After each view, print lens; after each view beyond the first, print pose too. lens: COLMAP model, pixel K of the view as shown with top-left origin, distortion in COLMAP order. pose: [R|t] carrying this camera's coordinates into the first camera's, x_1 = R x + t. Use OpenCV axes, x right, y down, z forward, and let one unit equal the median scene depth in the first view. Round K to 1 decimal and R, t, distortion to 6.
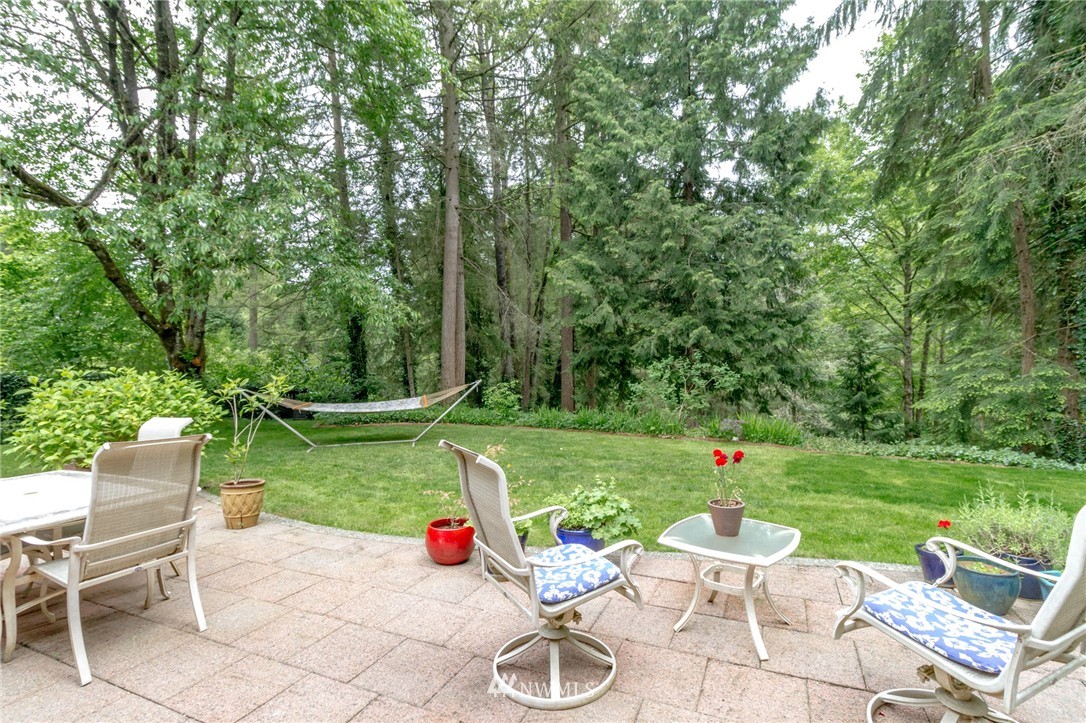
lens RADIAL K [[504.8, 0, 543.7], [0, 504.8, 361.0], [0, 0, 1]] dist [-0.000567, 0.001016]
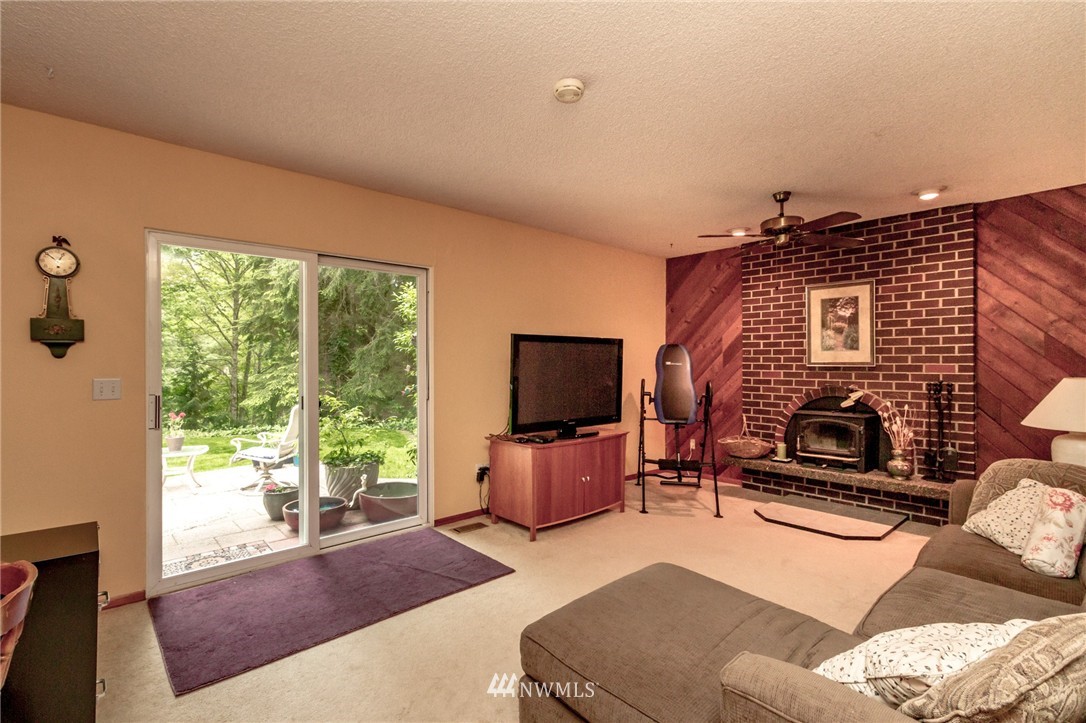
lens RADIAL K [[504.8, 0, 538.9], [0, 504.8, 361.5], [0, 0, 1]] dist [-0.000567, 0.001016]
pose [[0.385063, 0.029688, 0.922413, -0.122805], [-0.014970, 0.999552, -0.025921, -0.001956], [-0.922769, -0.003827, 0.385335, -0.151583]]
